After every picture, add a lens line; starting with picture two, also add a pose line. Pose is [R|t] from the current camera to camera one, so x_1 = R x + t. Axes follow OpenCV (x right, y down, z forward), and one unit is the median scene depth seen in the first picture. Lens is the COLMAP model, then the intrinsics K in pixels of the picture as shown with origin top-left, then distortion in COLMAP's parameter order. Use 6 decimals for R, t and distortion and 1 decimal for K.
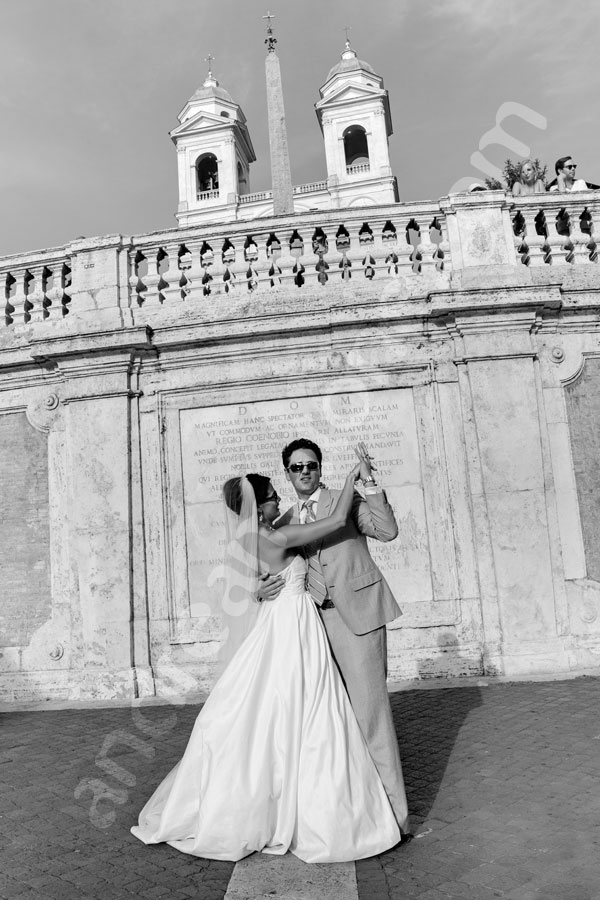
lens RADIAL K [[705.7, 0, 300.0], [0, 705.7, 450.0], [0, 0, 1]] dist [-0.096123, 0.128252]
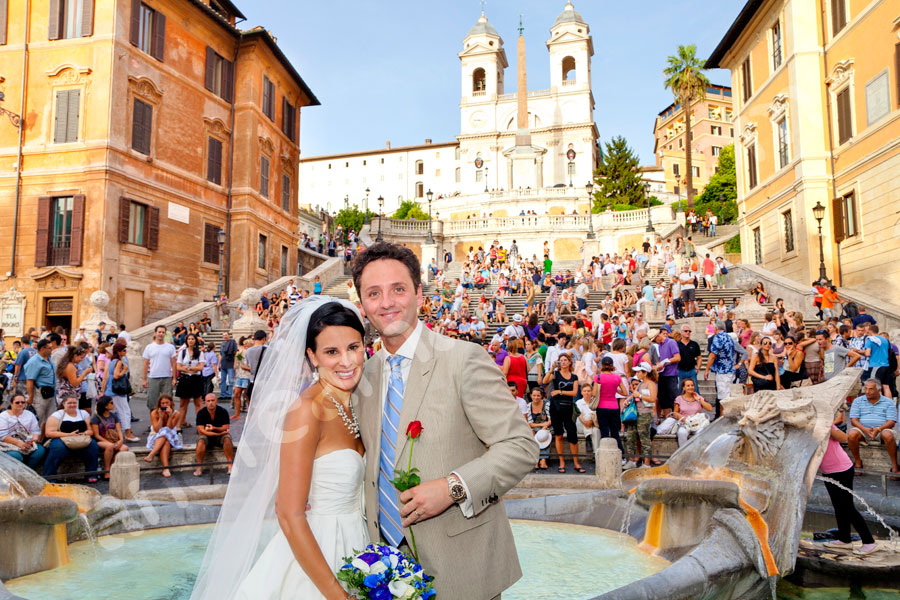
lens RADIAL K [[705.7, 0, 445.0], [0, 705.7, 296.3], [0, 0, 1]] dist [-0.096123, 0.128252]
pose [[0.991251, 0.057649, -0.118734, 0.014909], [-0.047842, 0.995329, 0.083851, -0.016808], [0.123013, -0.077437, 0.989379, -0.721241]]
